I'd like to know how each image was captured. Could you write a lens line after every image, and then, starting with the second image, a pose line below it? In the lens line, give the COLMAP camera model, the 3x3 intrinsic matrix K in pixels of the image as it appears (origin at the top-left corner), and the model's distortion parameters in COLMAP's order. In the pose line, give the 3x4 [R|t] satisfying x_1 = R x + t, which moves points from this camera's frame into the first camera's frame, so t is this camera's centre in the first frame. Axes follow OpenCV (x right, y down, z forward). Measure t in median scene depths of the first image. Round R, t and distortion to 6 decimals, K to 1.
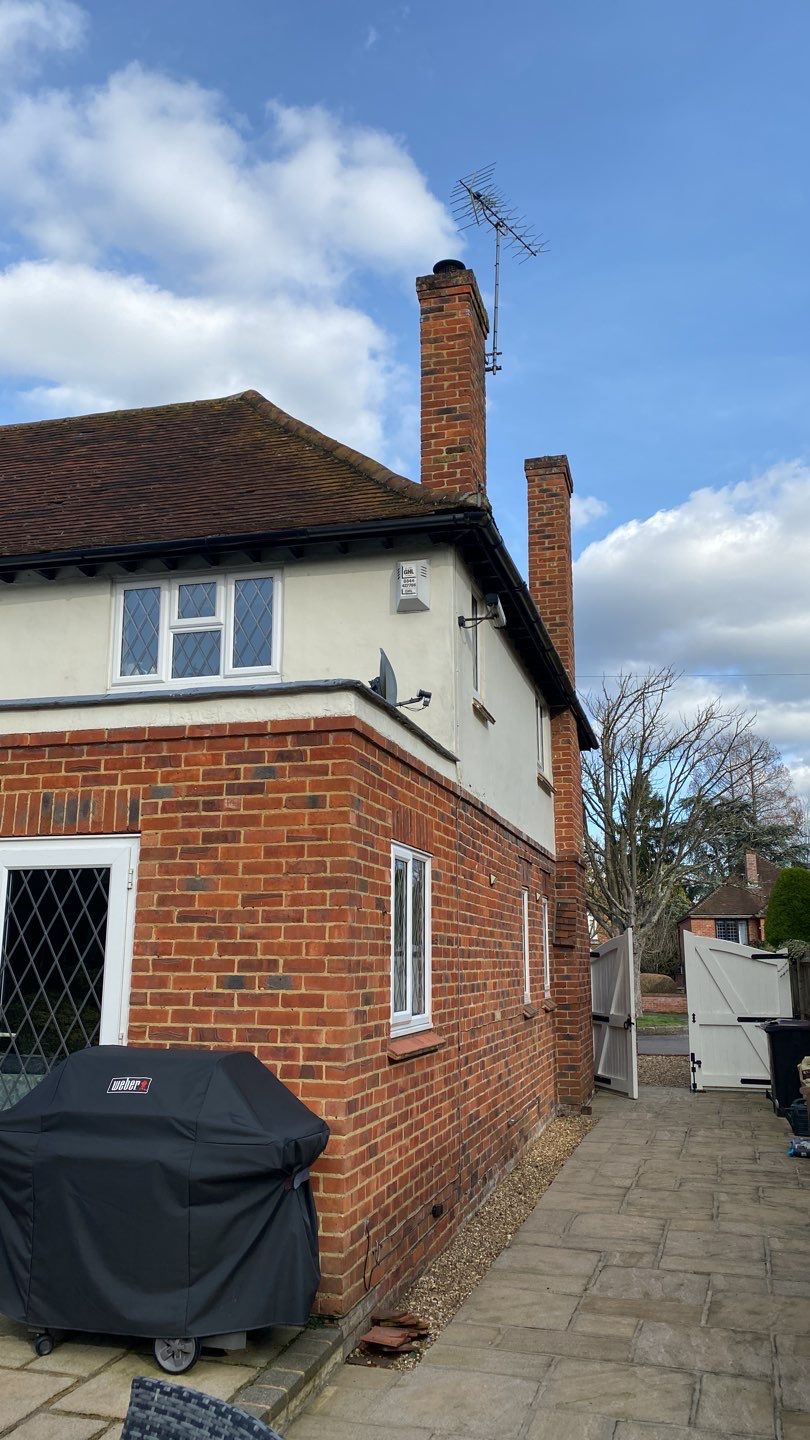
lens RADIAL K [[1087.1, 0, 386.6], [0, 1087.1, 704.0], [0, 0, 1]] dist [0.138369, -0.273755]
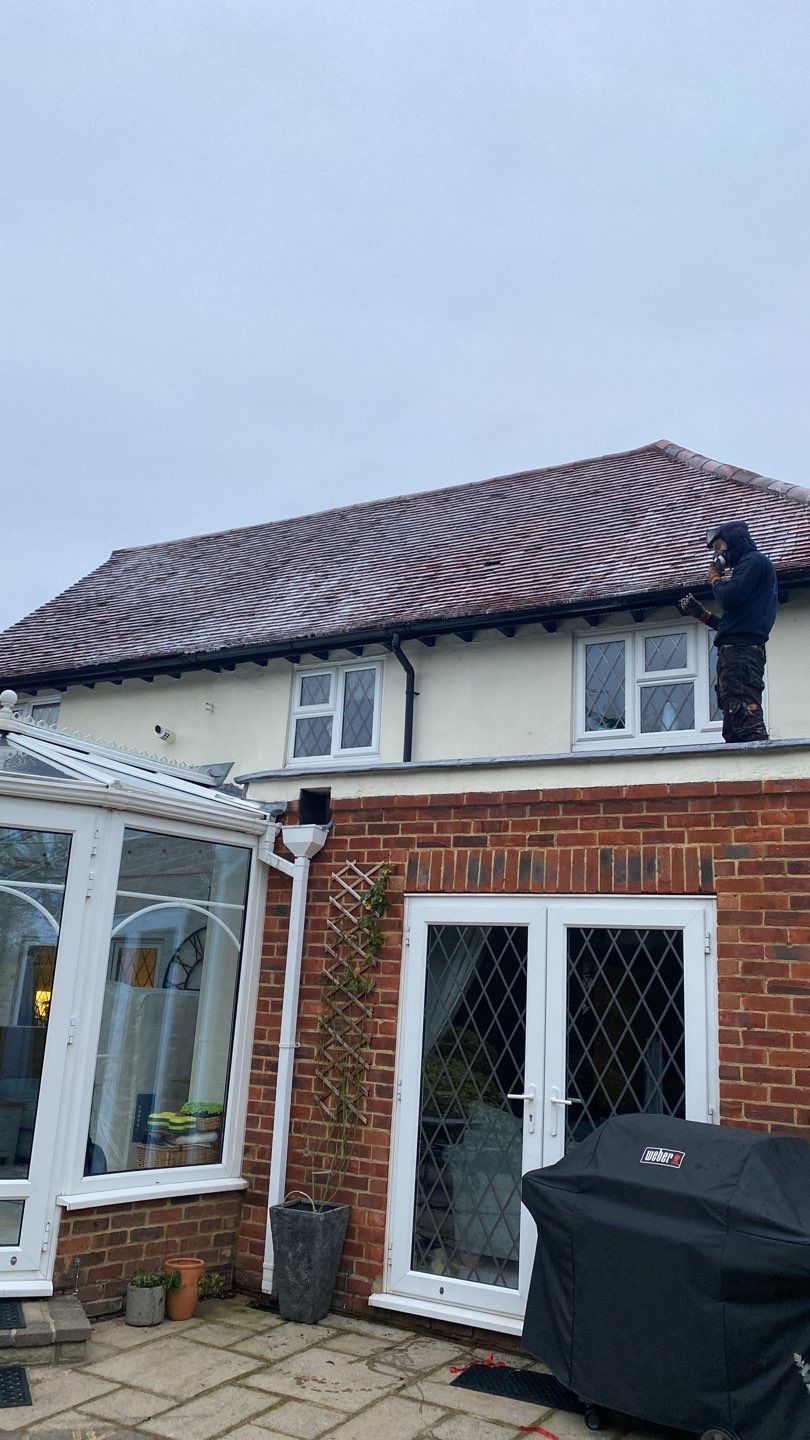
lens RADIAL K [[1086.5, 0, 401.6], [0, 1086.5, 717.1], [0, 0, 1]] dist [0.008908, -0.003304]
pose [[0.972176, -0.011144, -0.233988, -0.265156], [0.001211, 0.999094, -0.042550, 0.004748], [0.234250, 0.041082, 0.971308, 0.023549]]
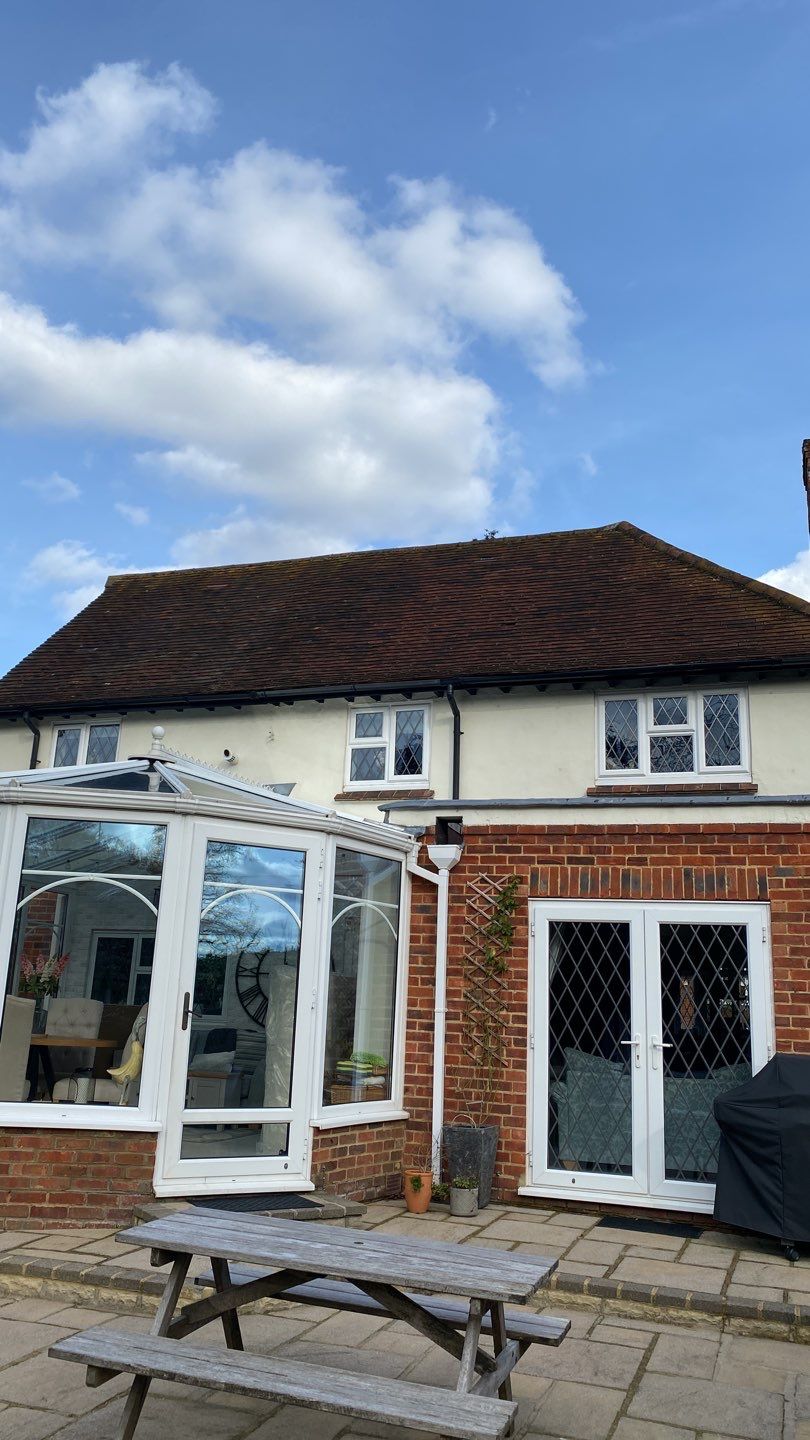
lens RADIAL K [[1092.0, 0, 397.3], [0, 1092.0, 717.4], [0, 0, 1]] dist [0.031548, -0.004372]
pose [[0.996851, 0.020446, -0.076613, -0.586178], [-0.023308, 0.999056, -0.036649, -0.051186], [0.075791, 0.038319, 0.996387, -0.413927]]
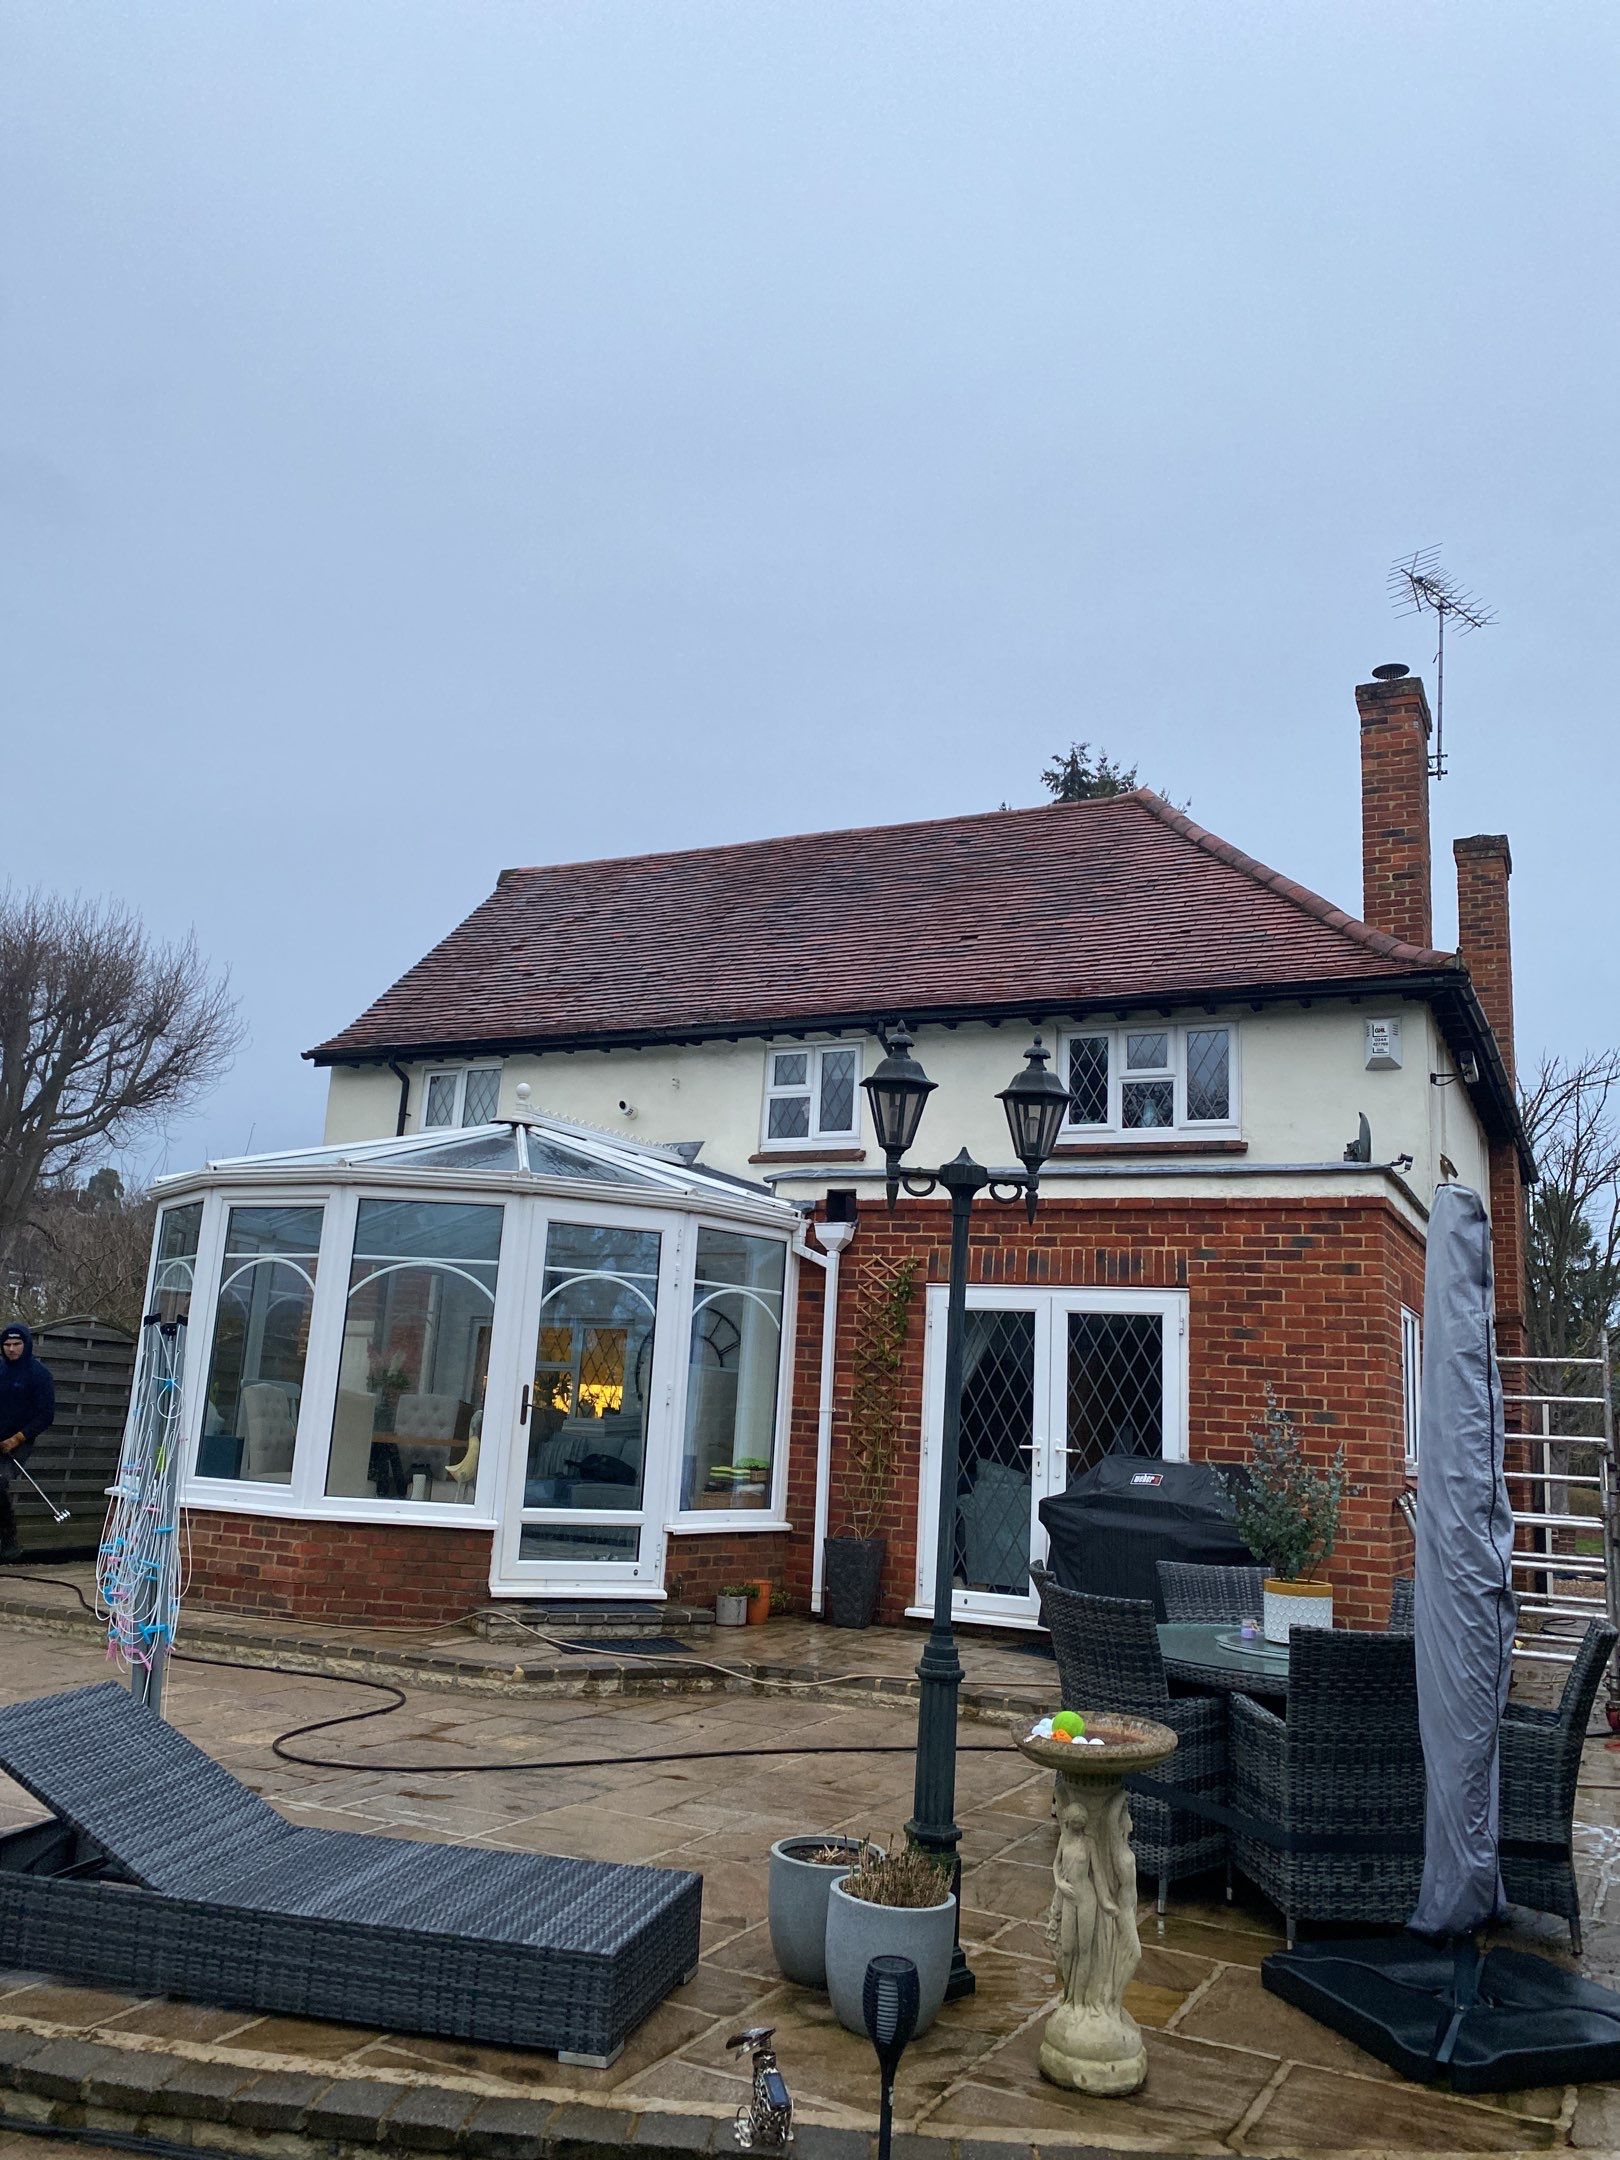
lens RADIAL K [[1625.7, 0, 795.3], [0, 1625.7, 1067.3], [0, 0, 1]] dist [0.084419, -0.077898]
pose [[0.980605, 0.008461, -0.195810, -0.296248], [-0.007846, 0.999962, 0.003916, -0.125453], [0.195835, -0.002304, 0.980634, -0.824088]]
